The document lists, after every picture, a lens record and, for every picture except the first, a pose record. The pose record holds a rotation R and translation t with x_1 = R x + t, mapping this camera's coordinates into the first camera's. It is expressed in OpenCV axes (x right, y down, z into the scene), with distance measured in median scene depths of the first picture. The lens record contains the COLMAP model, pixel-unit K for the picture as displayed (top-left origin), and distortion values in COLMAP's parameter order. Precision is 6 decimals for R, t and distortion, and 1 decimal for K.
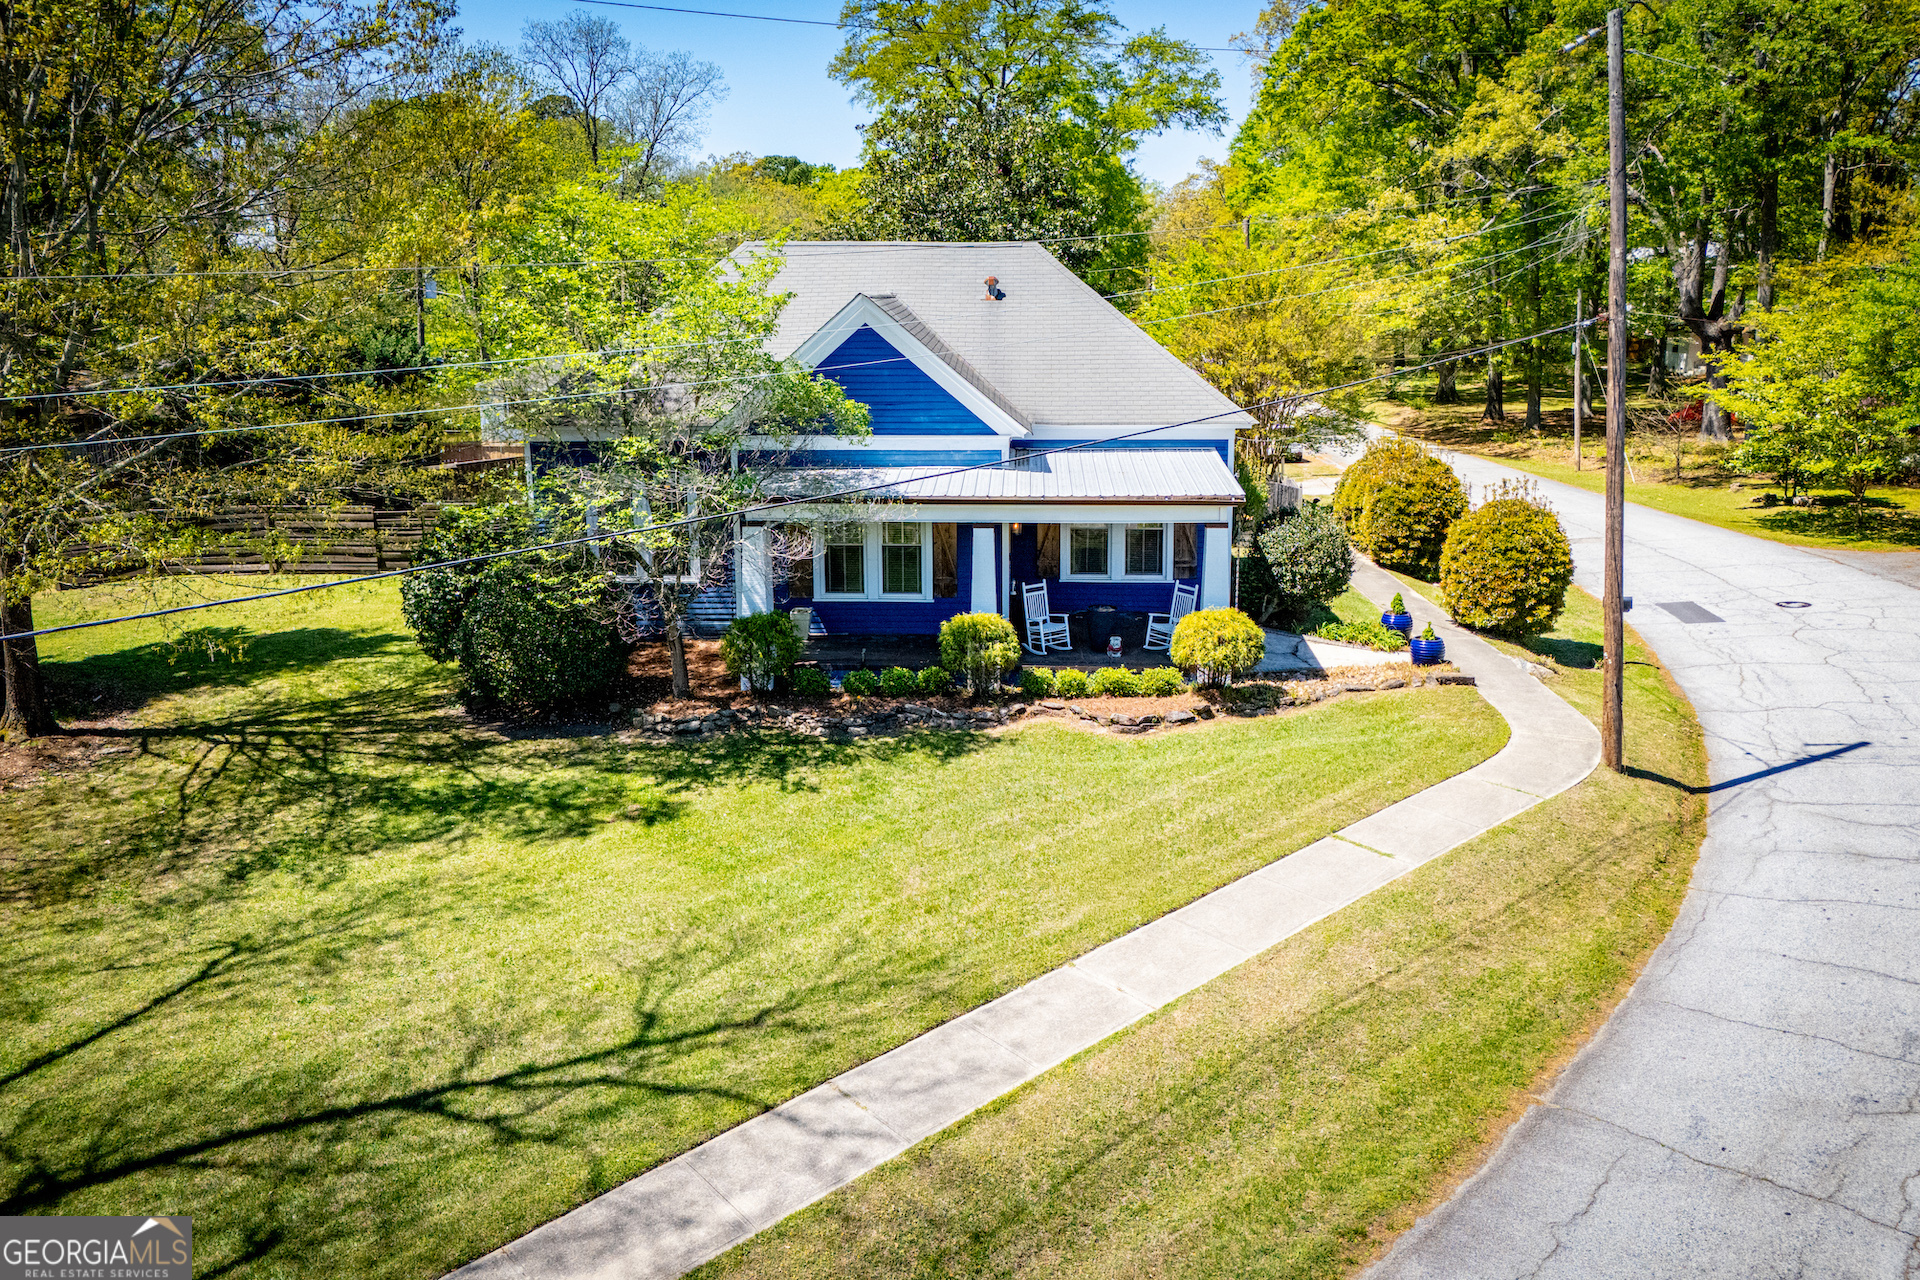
lens RADIAL K [[1345.8, 0, 955.6], [0, 1345.8, 494.3], [0, 0, 1]] dist [0.163337, -0.365265]
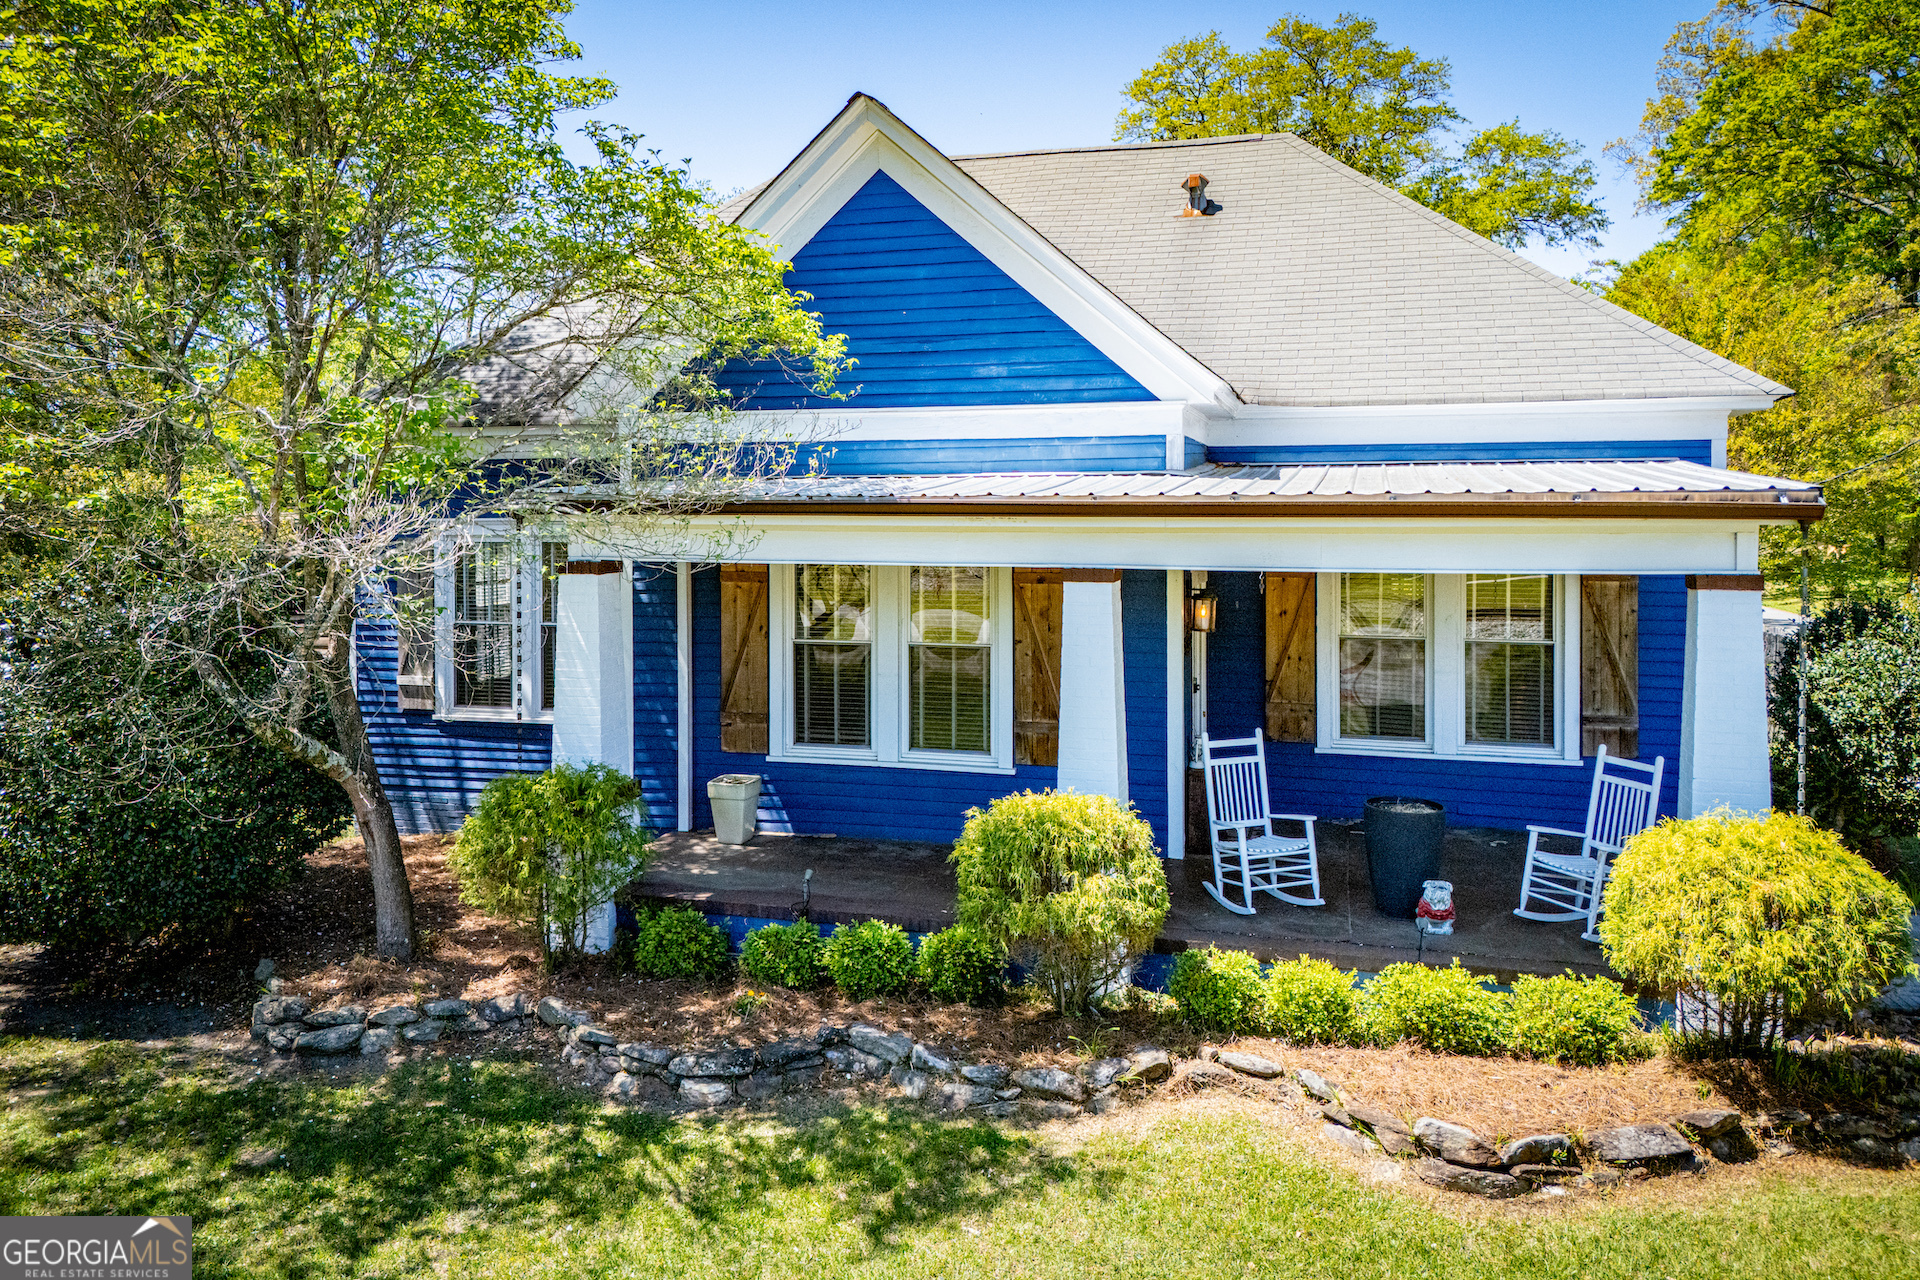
lens RADIAL K [[1433.7, 0, 952.8], [0, 1433.7, 504.6], [0, 0, 1]] dist [0.072082, -0.059503]
pose [[0.975422, 0.006832, -0.220239, 0.075362], [-0.037724, 0.989940, -0.136368, 0.062078], [0.217092, 0.141324, 0.965867, 0.565329]]
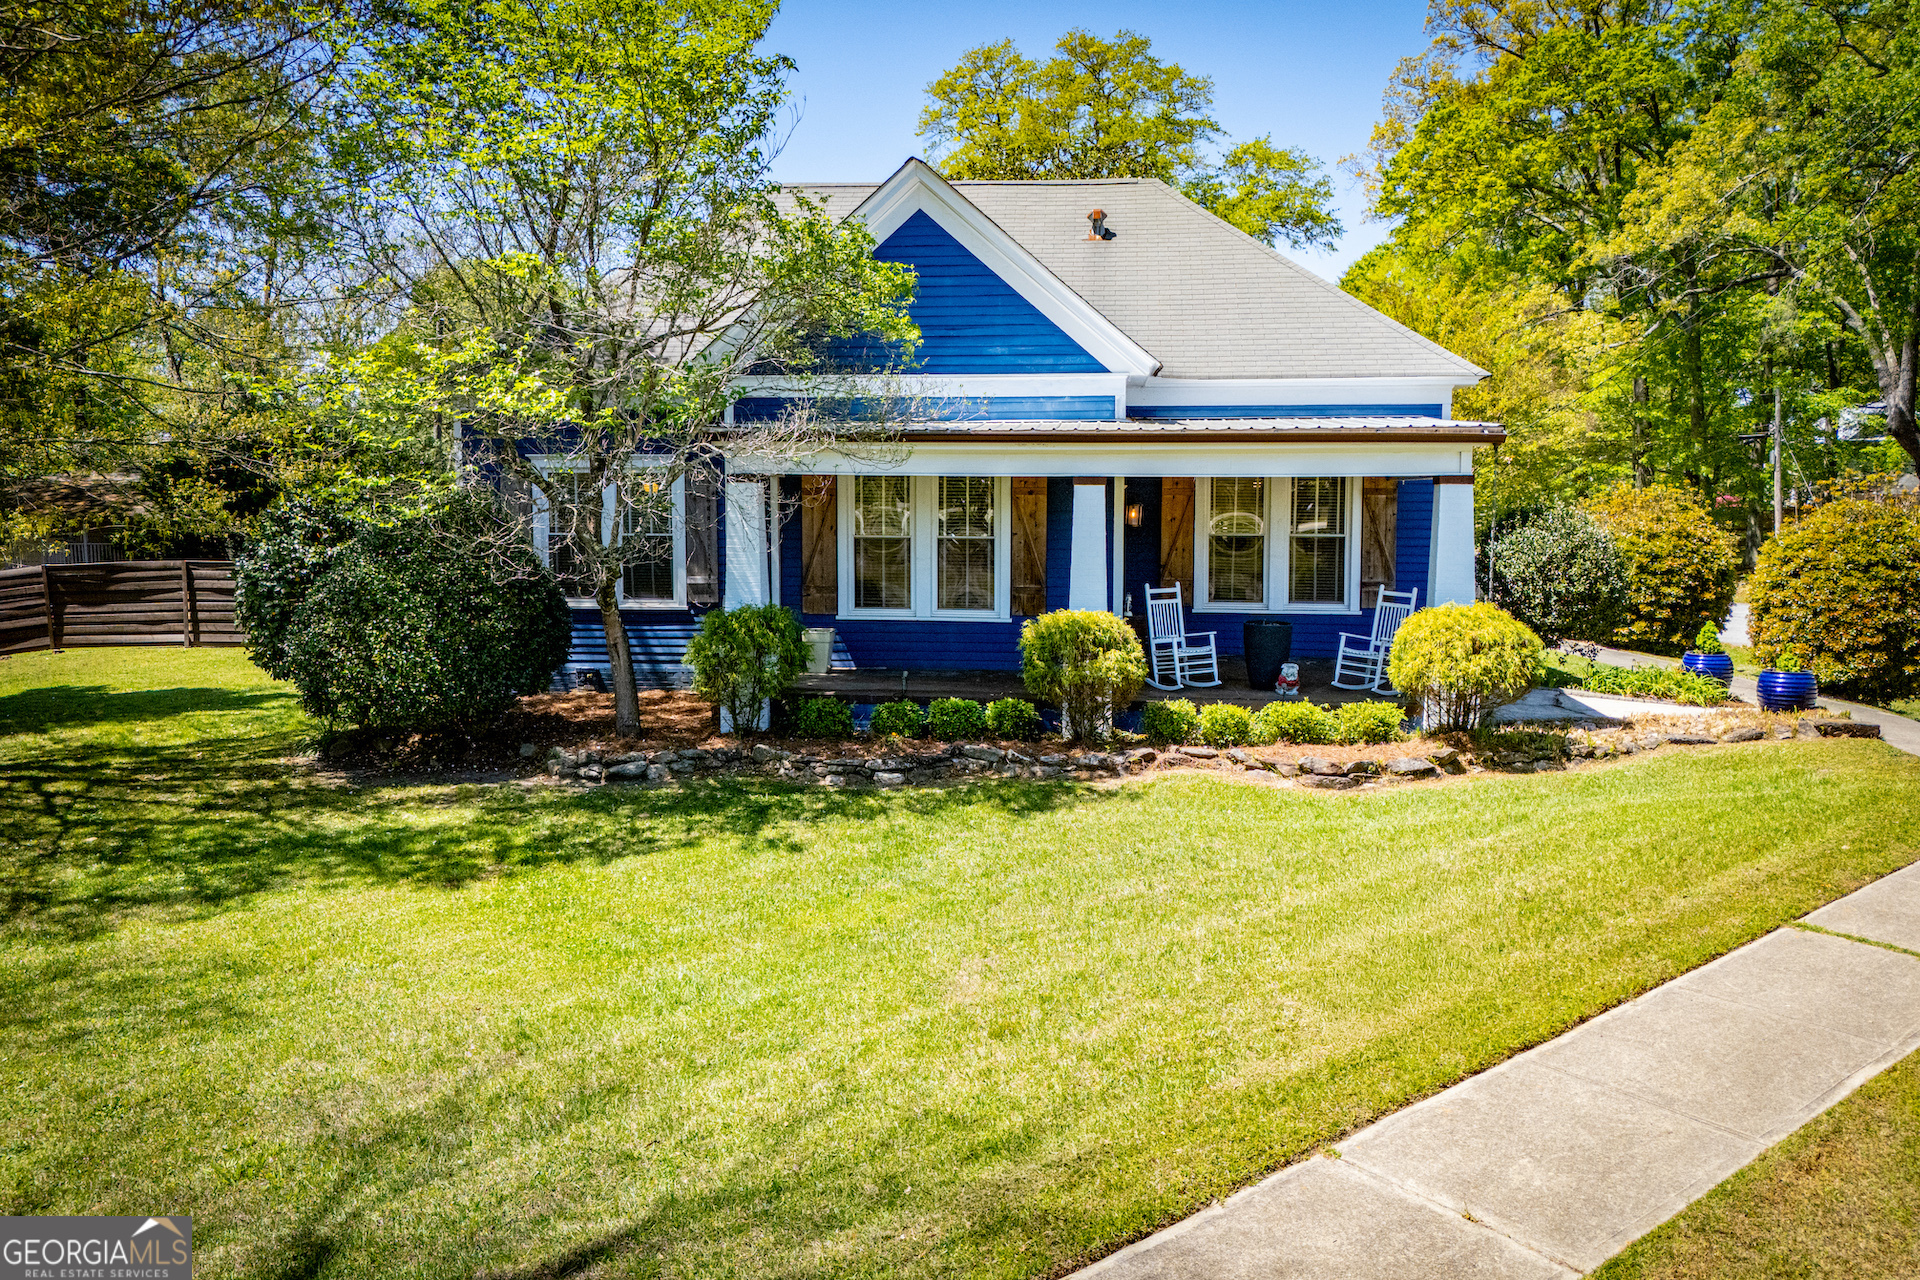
lens RADIAL K [[1402.4, 0, 967.8], [0, 1402.4, 540.2], [0, 0, 1]] dist [0.063726, -0.051575]
pose [[0.998779, 0.014658, -0.047178, -0.006012], [-0.019262, 0.994934, -0.098663, 0.119495], [0.045493, 0.099451, 0.994002, 0.320147]]
